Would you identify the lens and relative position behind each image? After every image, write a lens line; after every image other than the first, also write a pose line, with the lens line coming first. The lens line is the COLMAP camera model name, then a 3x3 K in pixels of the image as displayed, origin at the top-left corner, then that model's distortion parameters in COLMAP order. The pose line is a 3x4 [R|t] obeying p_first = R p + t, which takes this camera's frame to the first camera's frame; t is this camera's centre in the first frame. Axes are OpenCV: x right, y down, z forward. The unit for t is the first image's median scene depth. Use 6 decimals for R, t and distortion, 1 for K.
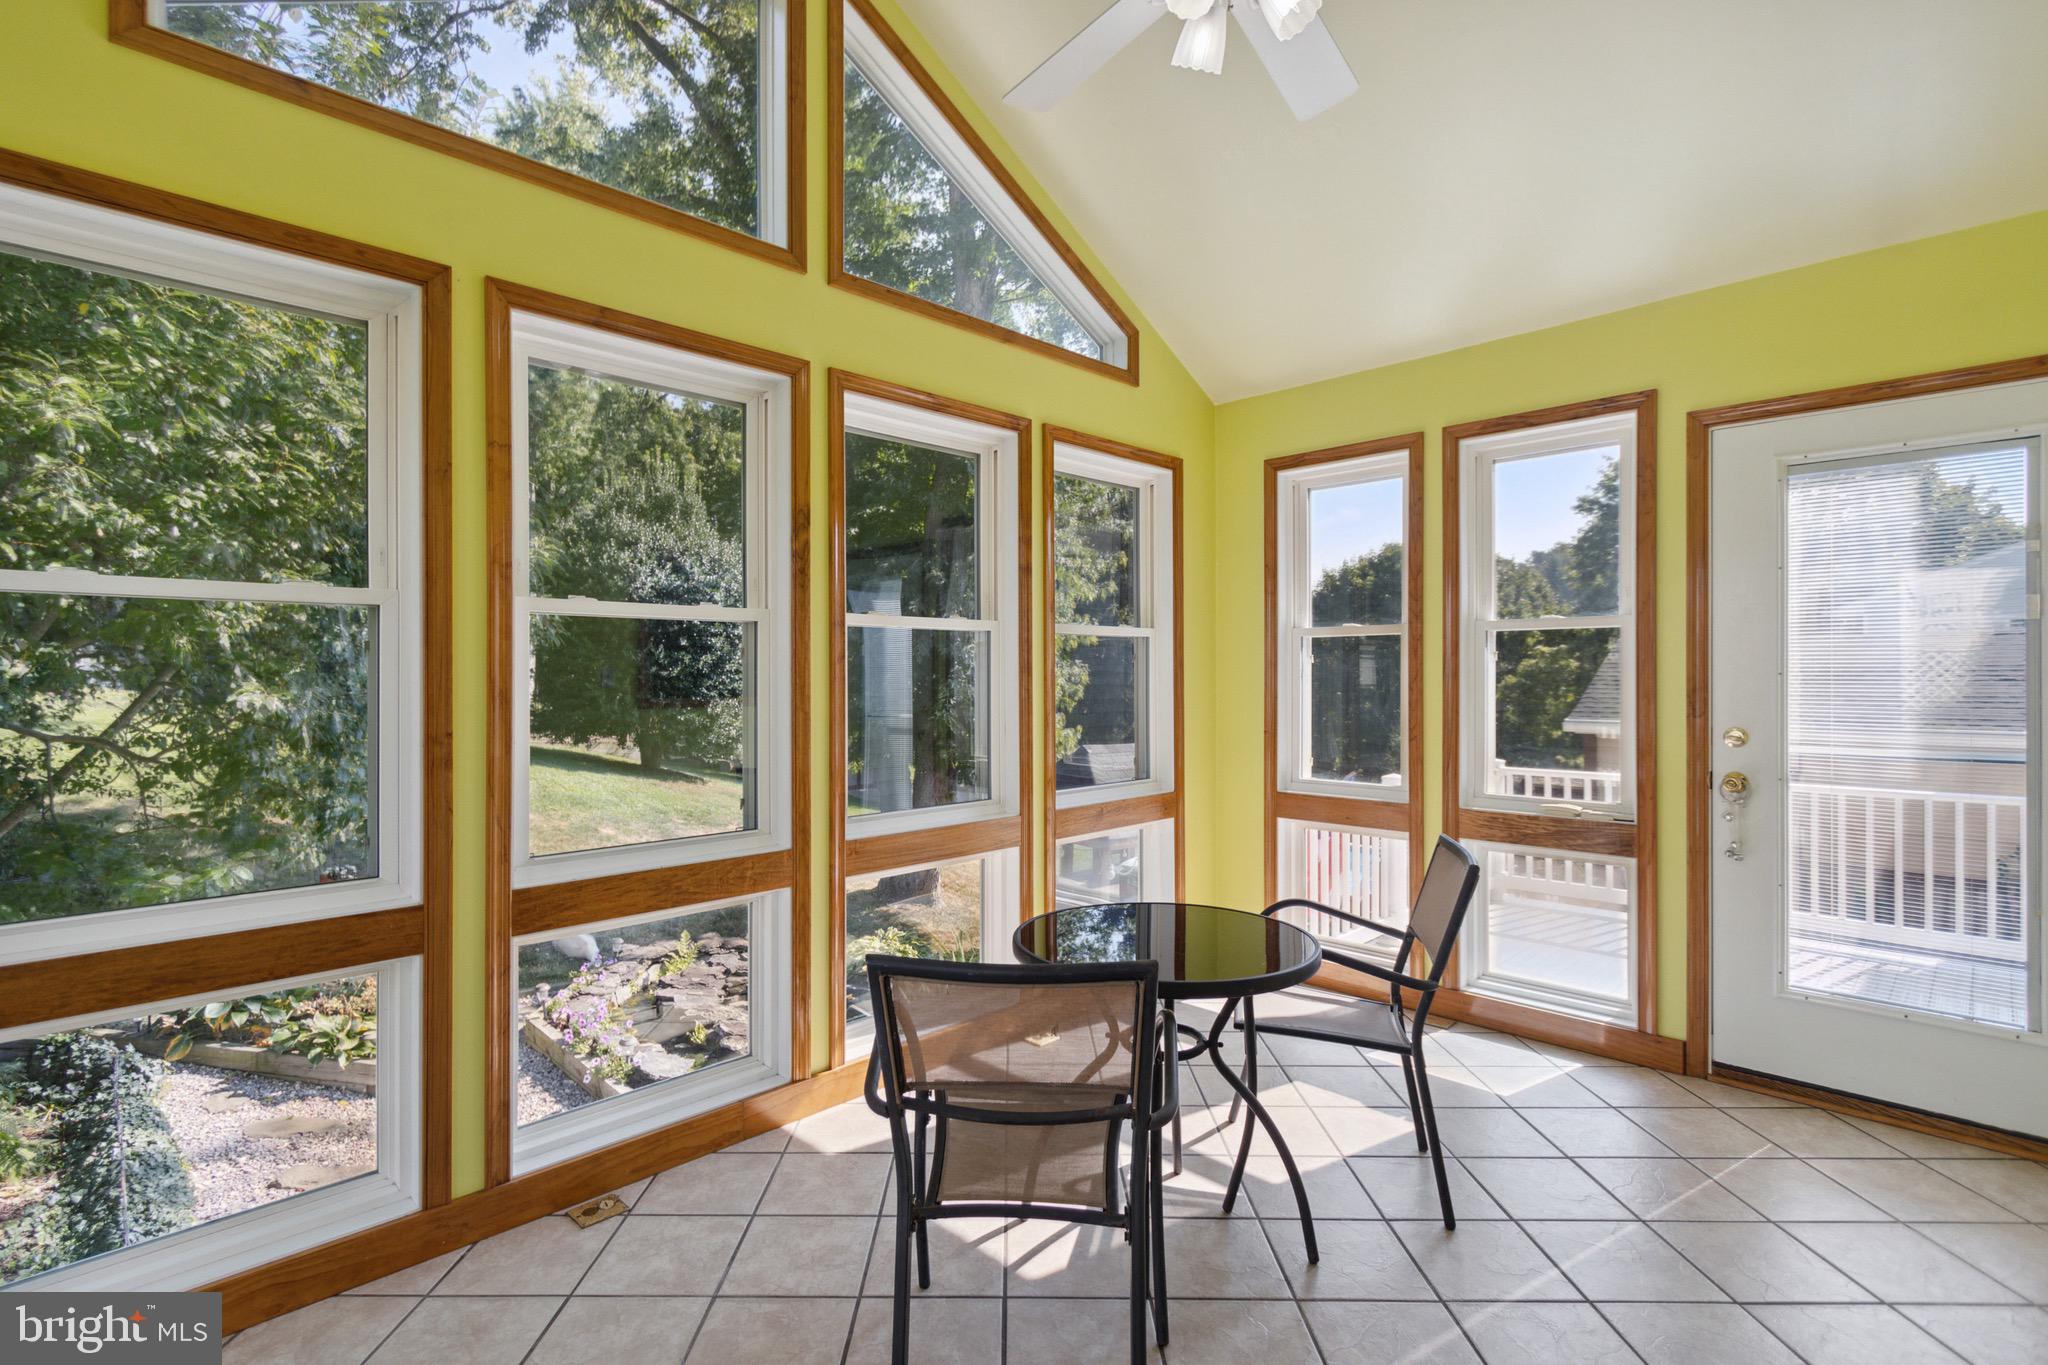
lens RADIAL K [[993.1, 0, 1014.7], [0, 993.1, 674.2], [0, 0, 1]] dist [0.001165, 0.000552]
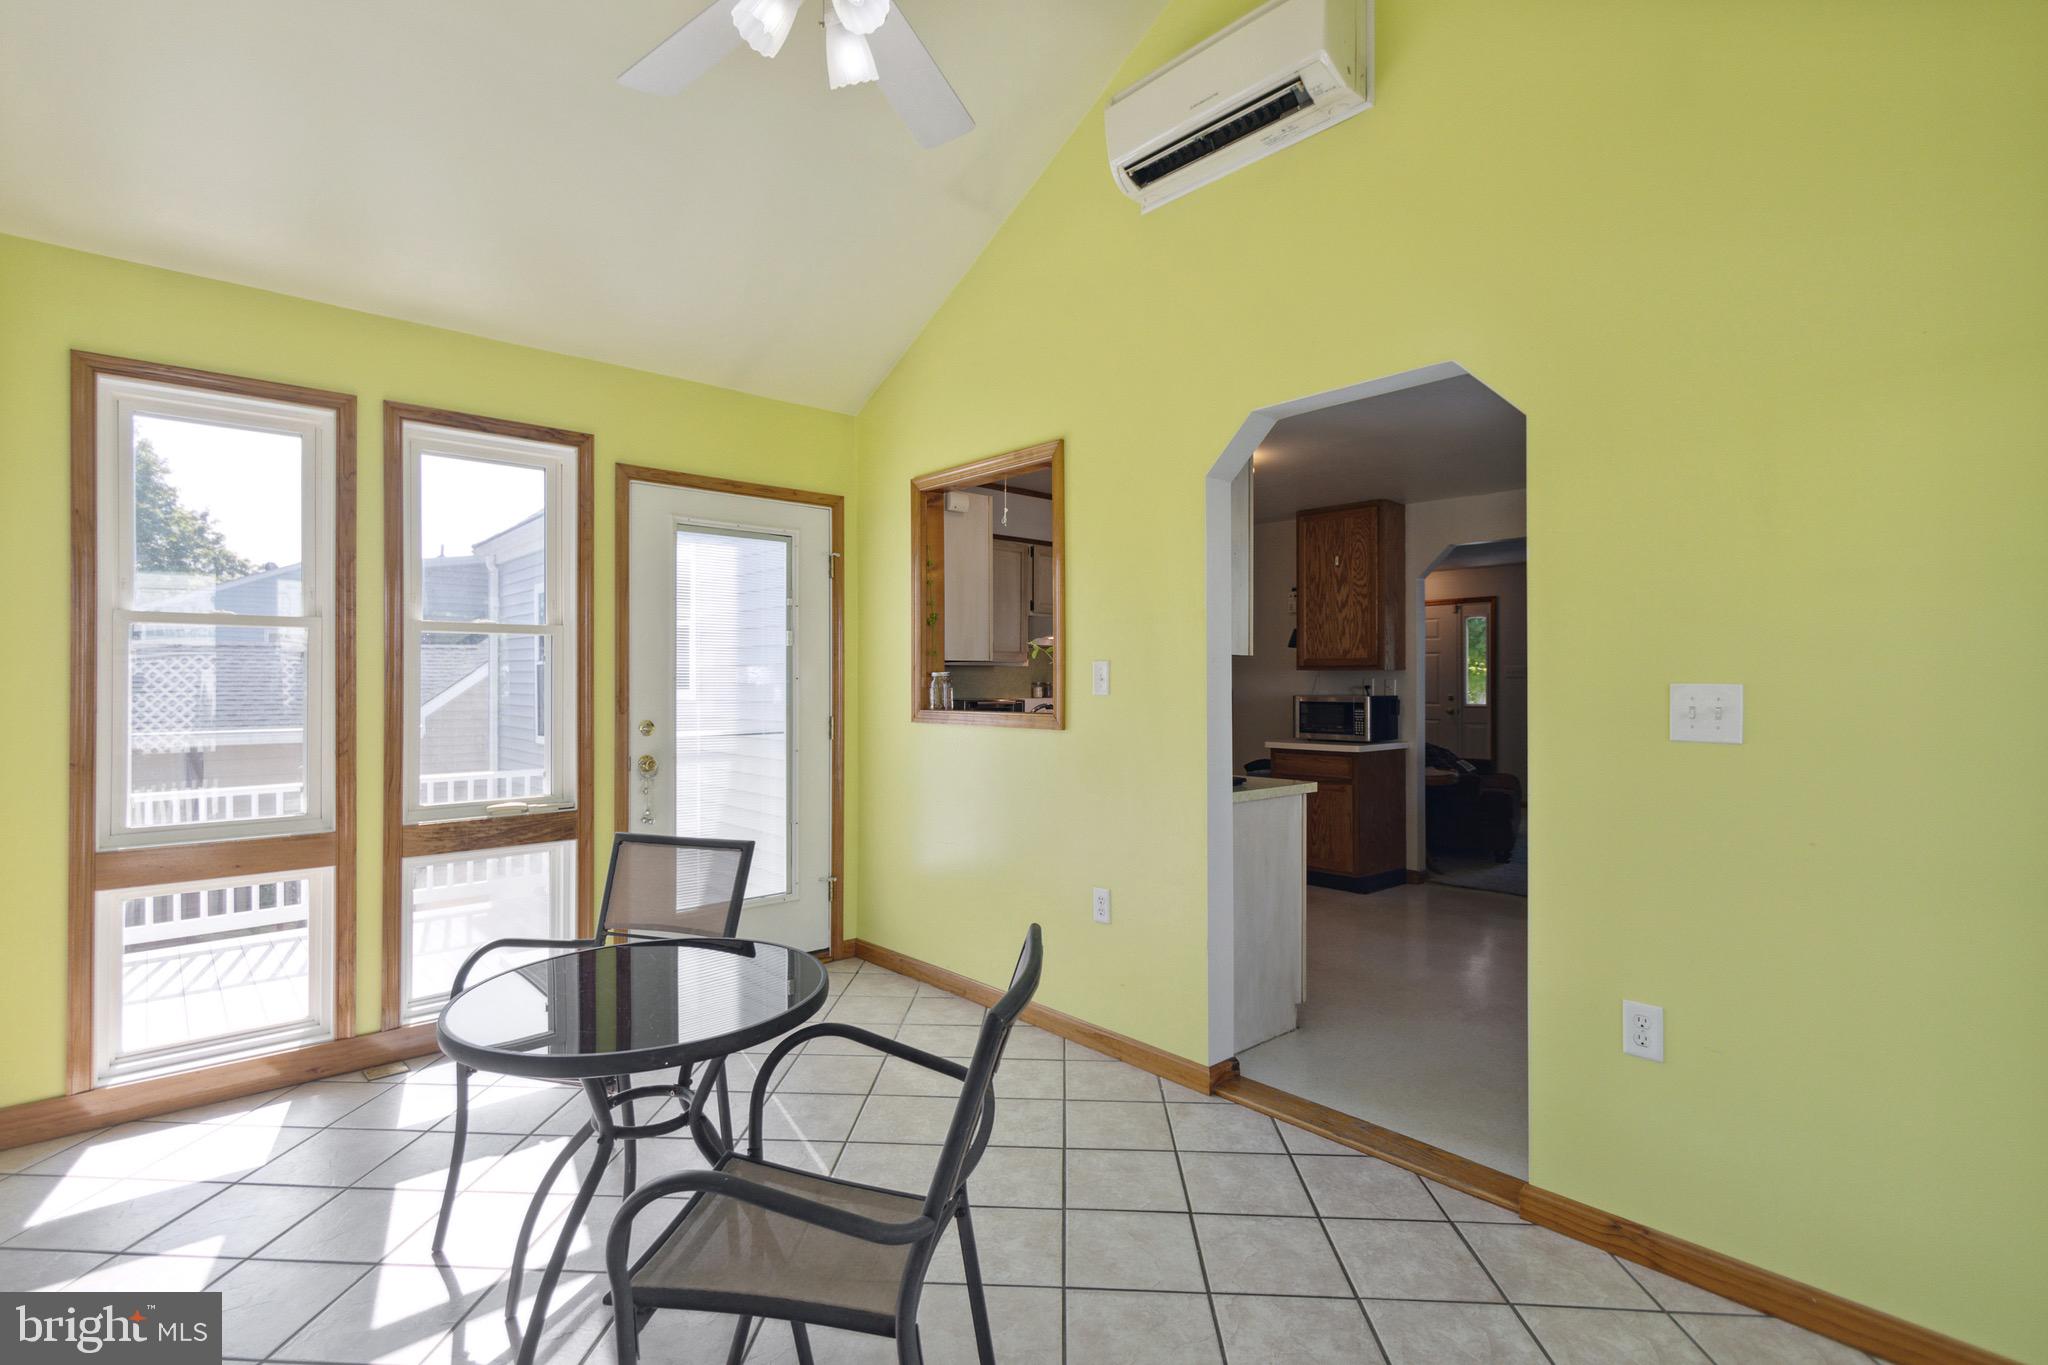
lens RADIAL K [[939.1, 0, 1016.7], [0, 939.1, 684.5], [0, 0, 1]] dist [-0.004006, -0.001486]
pose [[0.038948, -0.001603, 0.999240, -0.377758], [0.000004, 0.999999, 0.001604, 0.004438], [-0.999241, -0.000058, 0.038948, 0.396046]]
